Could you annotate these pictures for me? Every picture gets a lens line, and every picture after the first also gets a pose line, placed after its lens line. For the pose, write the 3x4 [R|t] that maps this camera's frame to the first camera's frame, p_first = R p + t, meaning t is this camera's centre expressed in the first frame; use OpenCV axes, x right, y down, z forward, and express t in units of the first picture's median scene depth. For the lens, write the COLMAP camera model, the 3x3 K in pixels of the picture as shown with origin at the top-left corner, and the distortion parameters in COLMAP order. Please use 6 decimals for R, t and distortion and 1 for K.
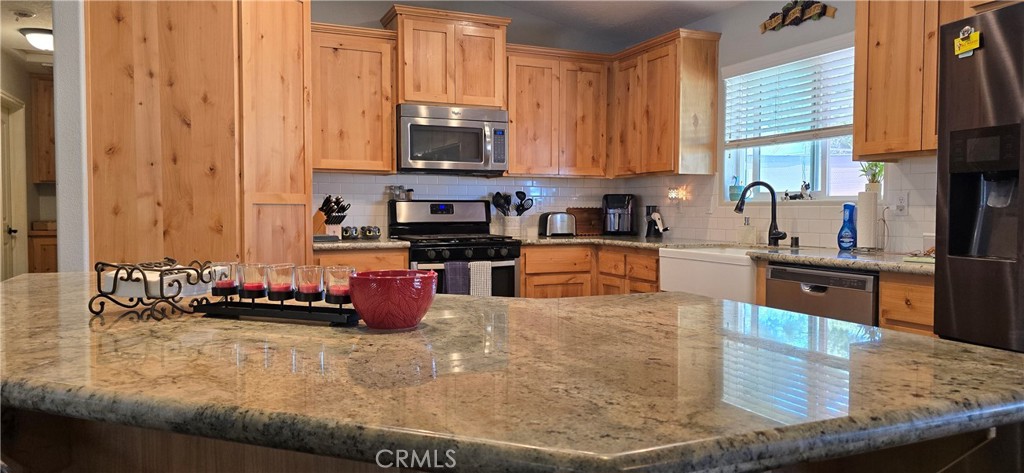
lens RADIAL K [[694.0, 0, 518.3], [0, 694.0, 234.2], [0, 0, 1]] dist [0.031591, -0.002513]
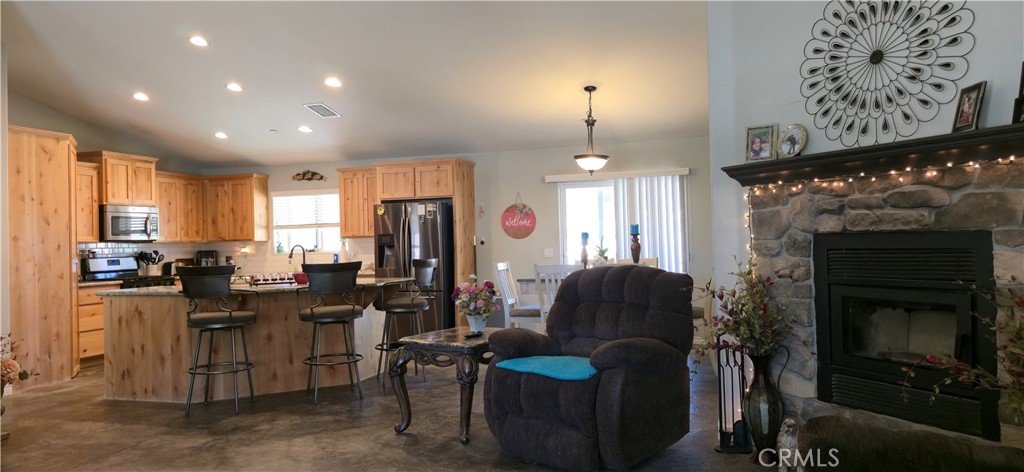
lens RADIAL K [[694.0, 0, 514.4], [0, 694.0, 230.9], [0, 0, 1]] dist [0.031591, -0.002513]
pose [[0.655443, -0.006215, 0.755219, -0.842544], [0.054362, 0.997761, -0.038969, 0.007813], [-0.753285, 0.066597, 0.654314, -0.970882]]
